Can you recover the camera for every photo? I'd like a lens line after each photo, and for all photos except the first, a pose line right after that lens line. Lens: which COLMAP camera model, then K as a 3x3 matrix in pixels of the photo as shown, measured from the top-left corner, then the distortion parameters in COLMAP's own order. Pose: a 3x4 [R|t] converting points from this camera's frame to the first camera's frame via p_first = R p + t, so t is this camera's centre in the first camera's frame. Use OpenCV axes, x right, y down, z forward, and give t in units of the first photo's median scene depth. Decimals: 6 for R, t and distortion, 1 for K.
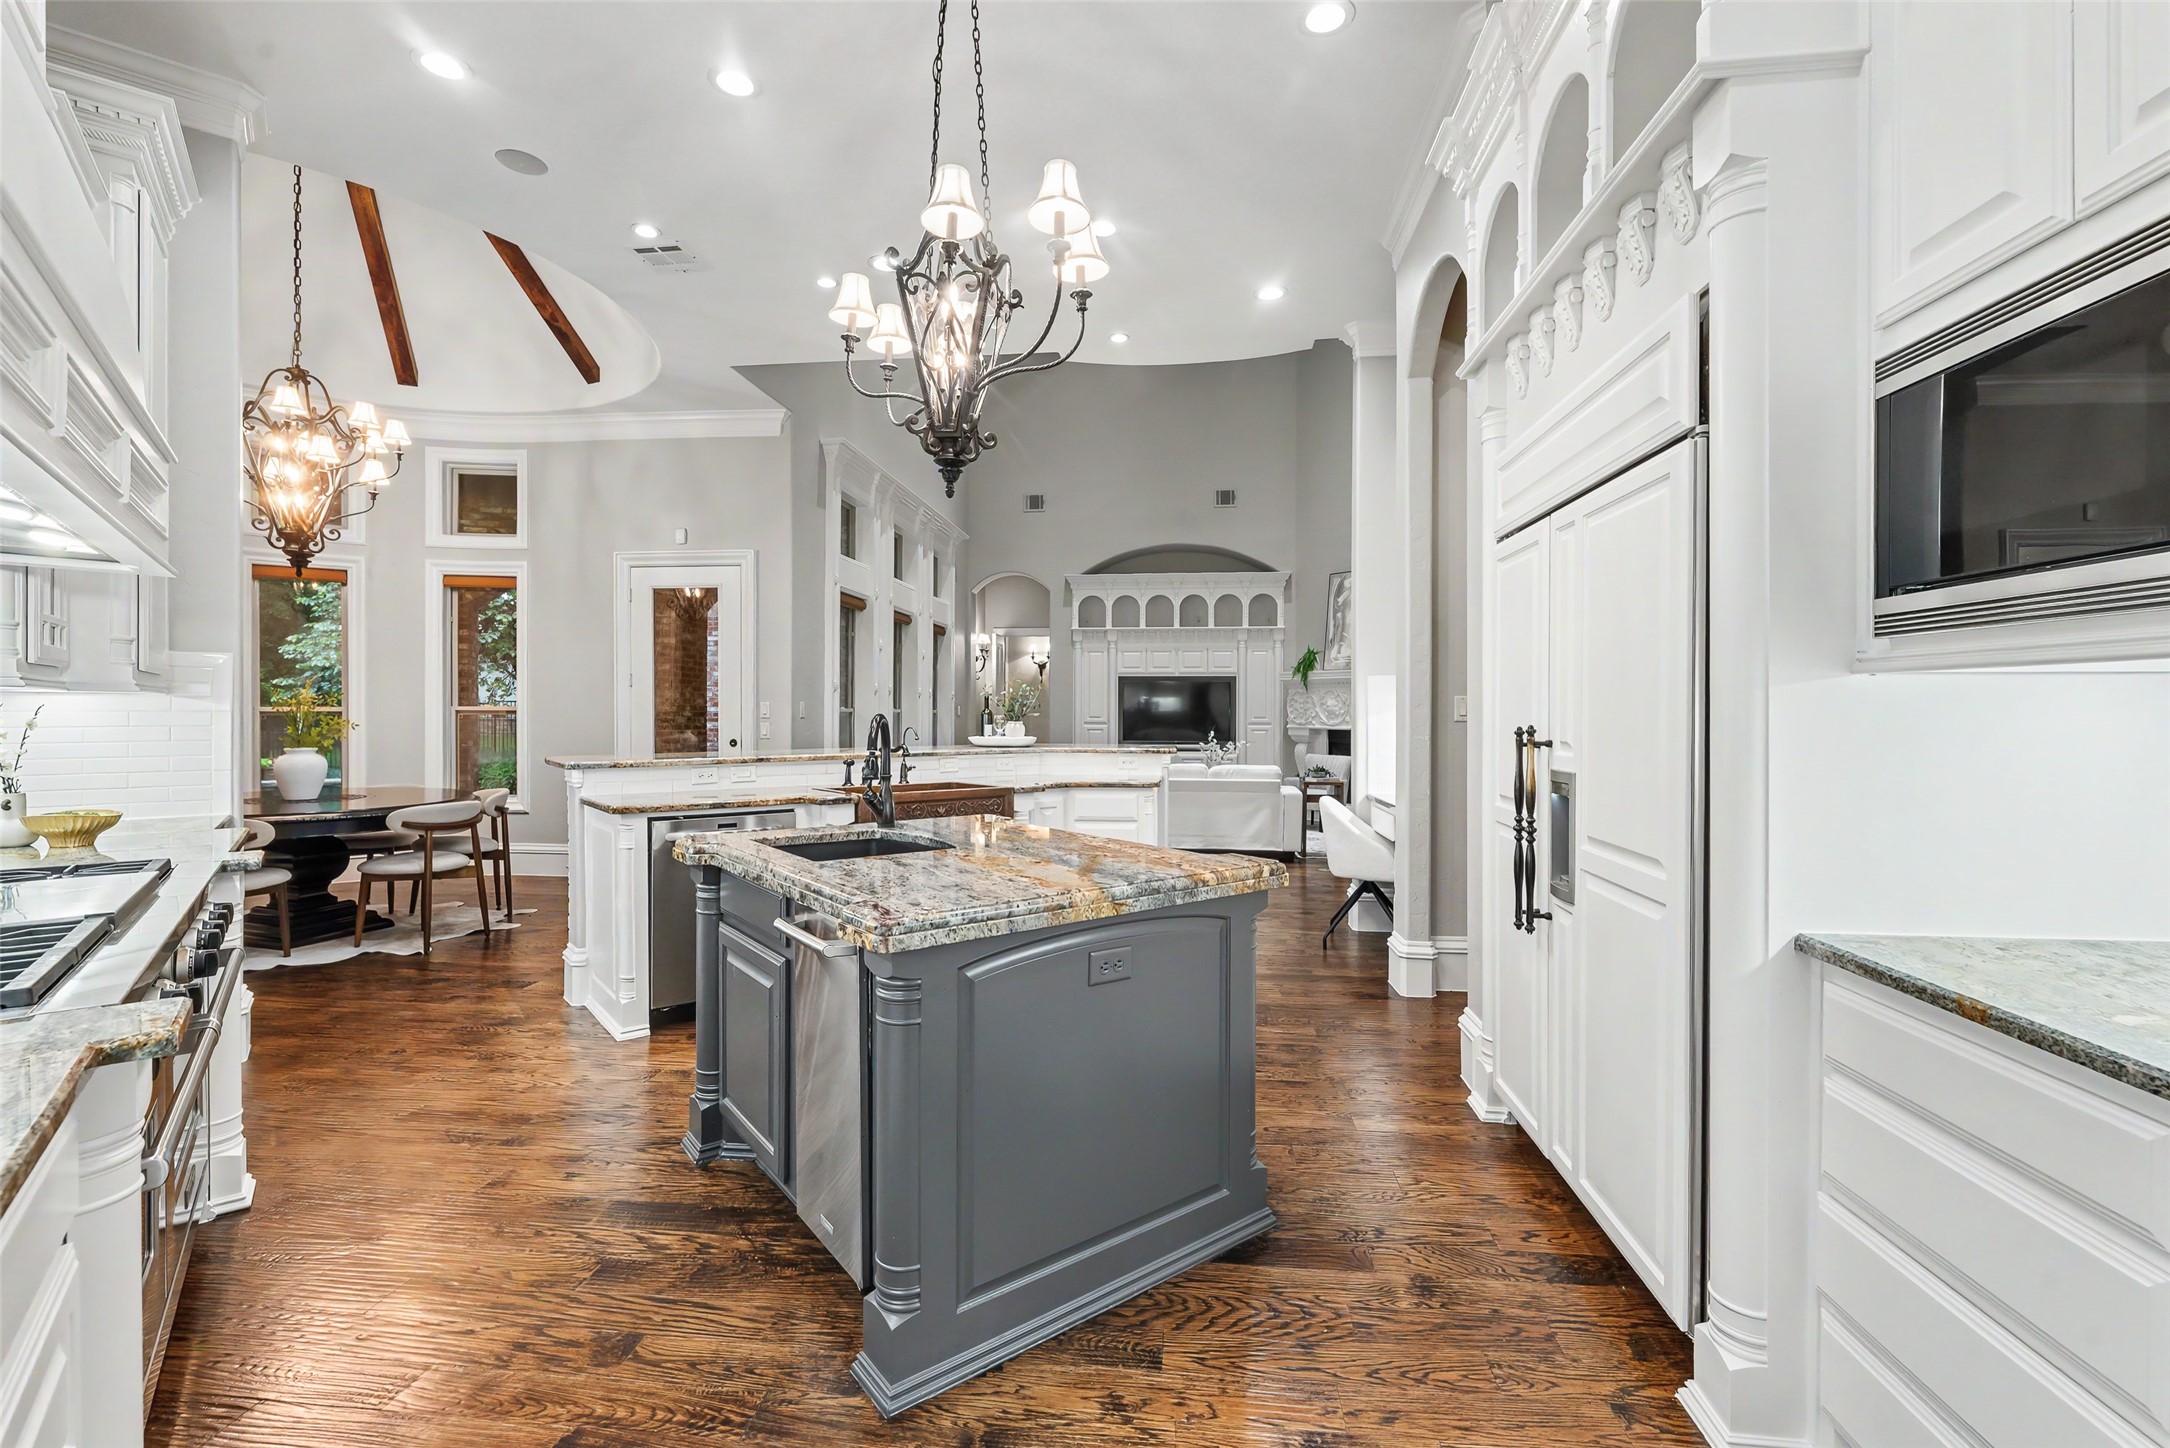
lens RADIAL K [[964.3, 0, 1085.0], [0, 964.3, 724.0], [0, 0, 1]] dist [0.015286, -0.000174]
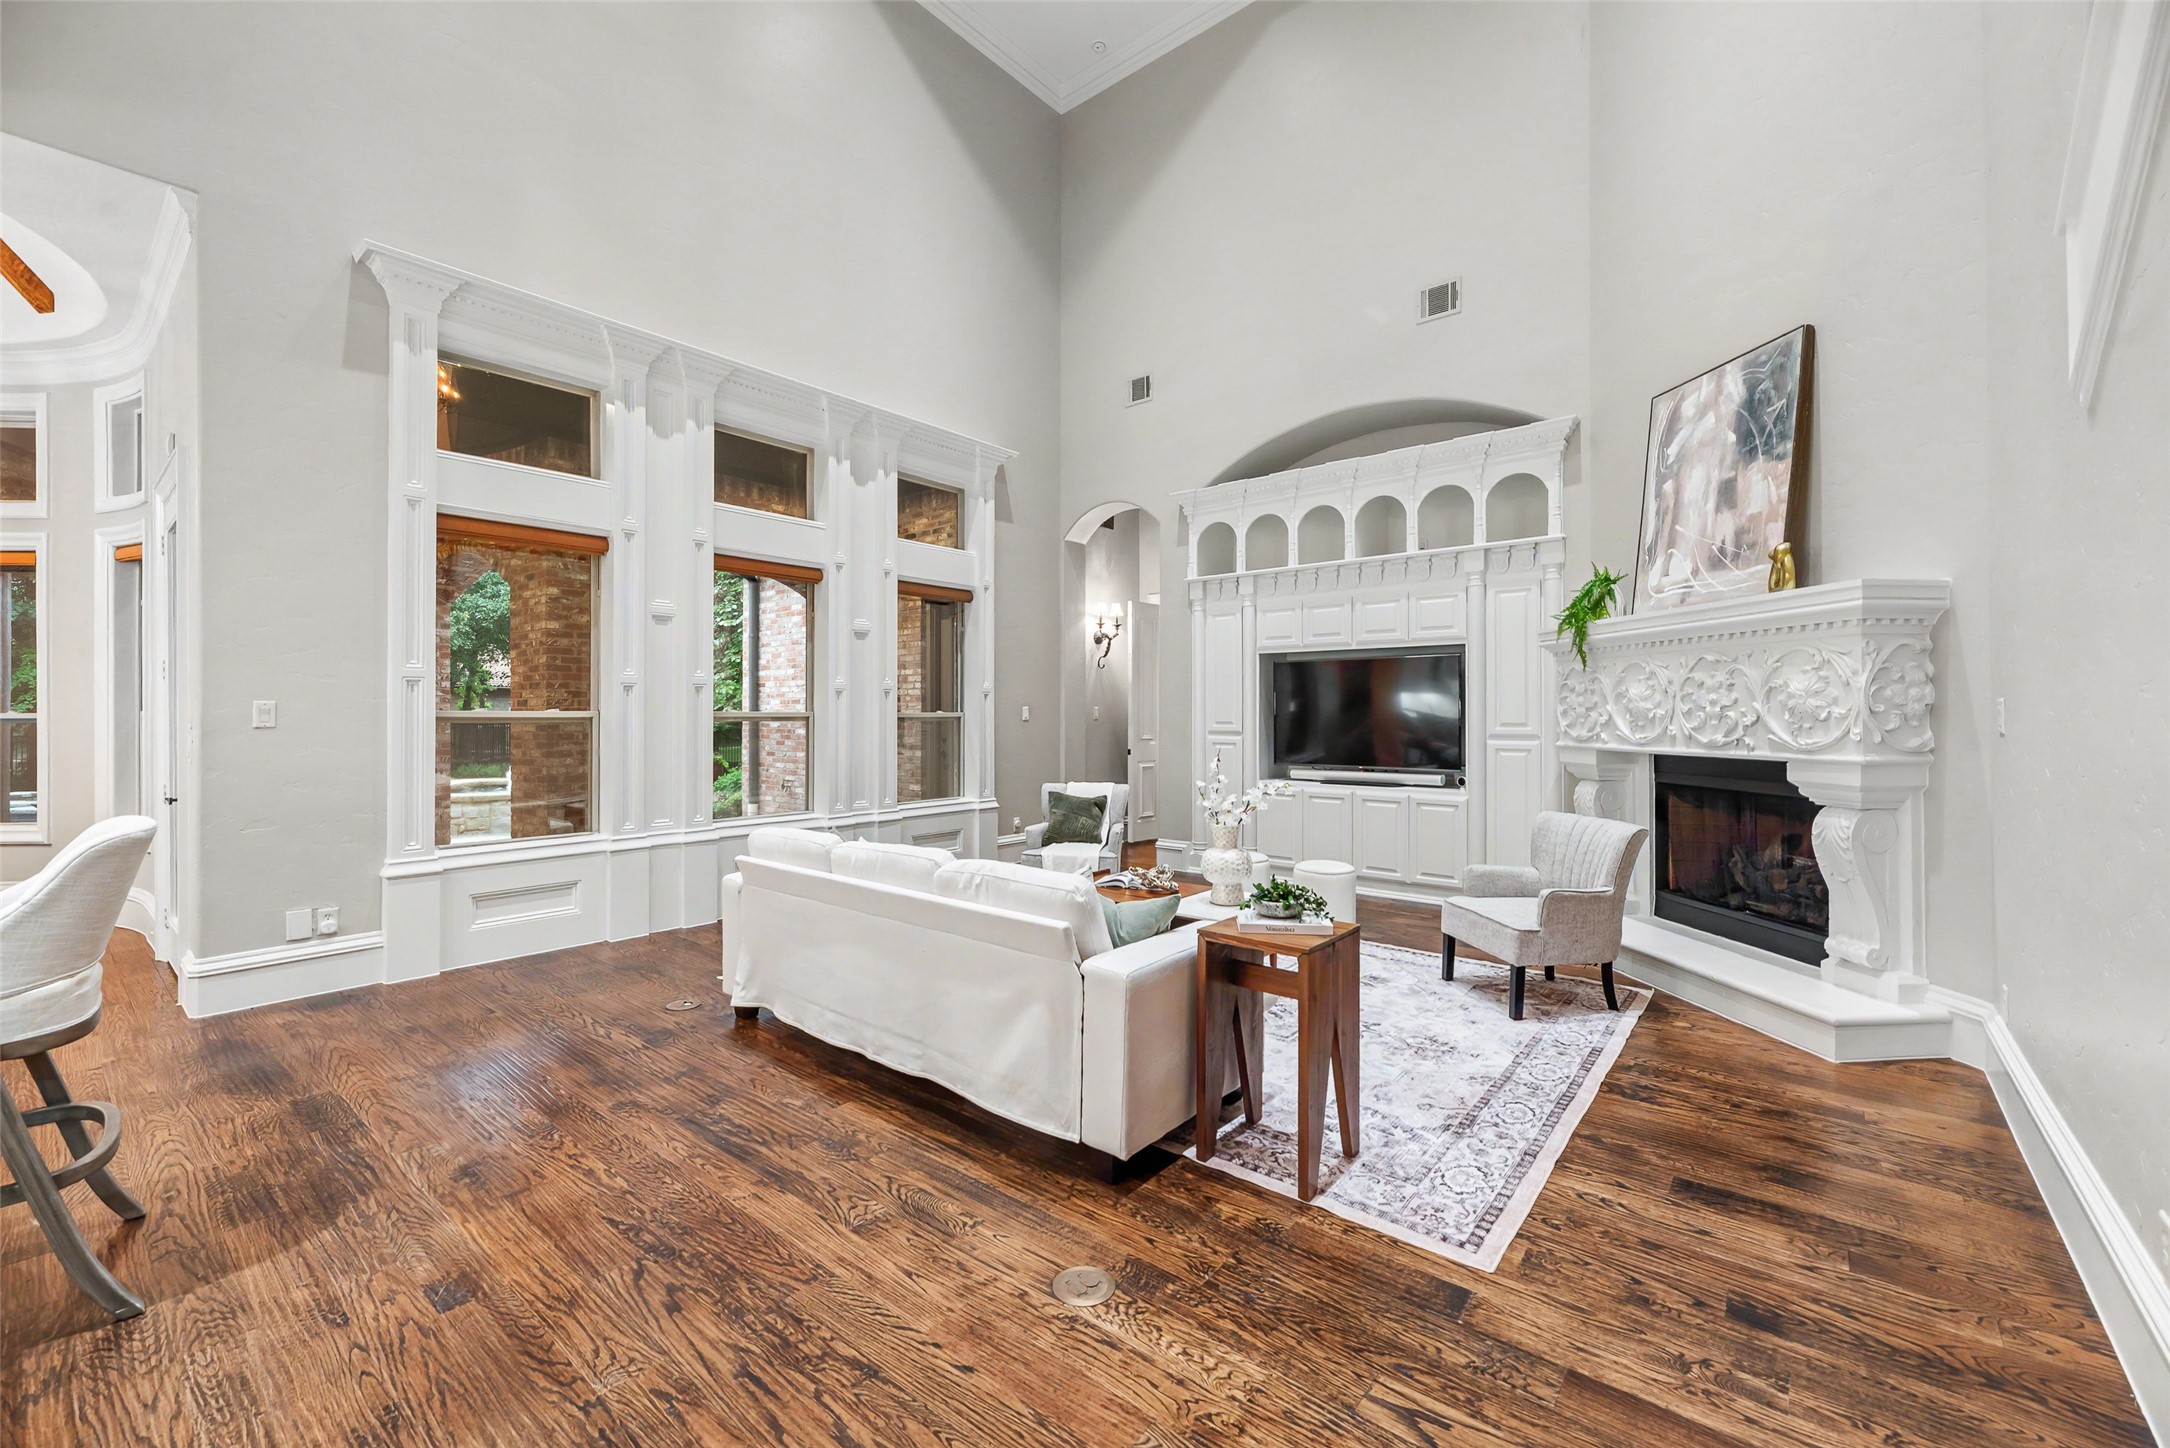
lens RADIAL K [[878.4, 0, 1094.2], [0, 878.4, 726.6], [0, 0, 1]] dist [-0.001819, 0.000513]
pose [[0.839719, 0.003448, -0.543010, 0.341640], [-0.002650, 0.999994, 0.002251, -0.008491], [0.543015, -0.000452, 0.839723, 0.703039]]
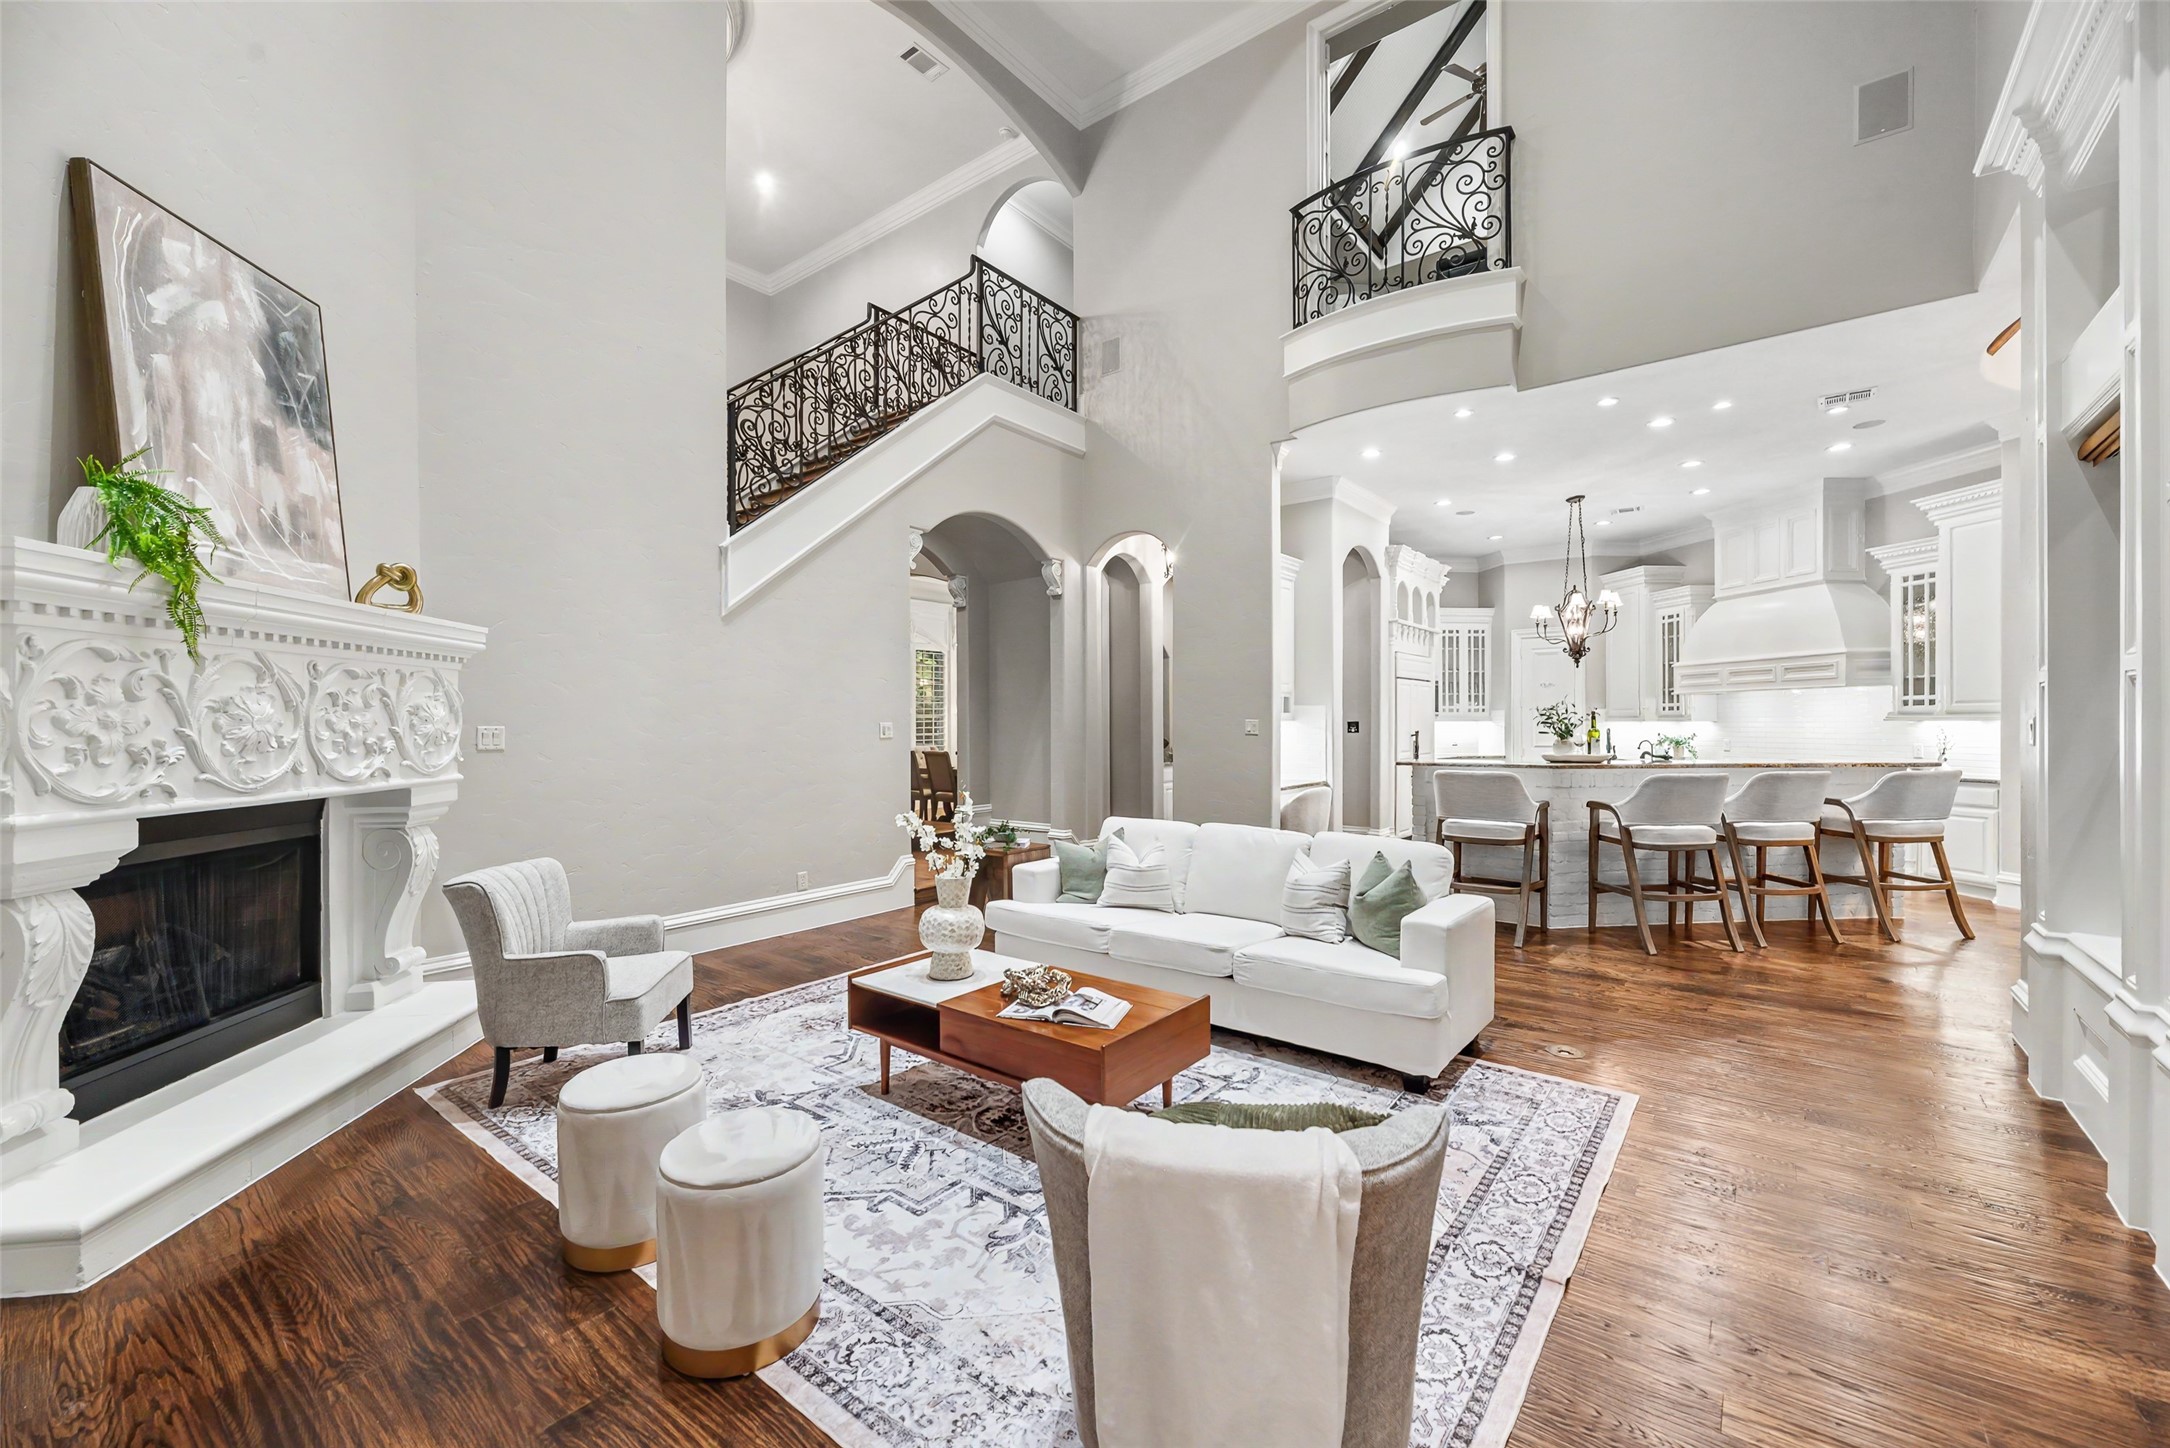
lens RADIAL K [[874.9, 0, 1092.7], [0, 874.9, 721.1], [0, 0, 1]] dist [-0.001241, -0.000148]
pose [[-0.850304, 0.002657, 0.526285, -0.094701], [0.008314, 0.999930, 0.008385, -0.023486], [-0.526226, 0.011505, -0.850267, 1.410168]]
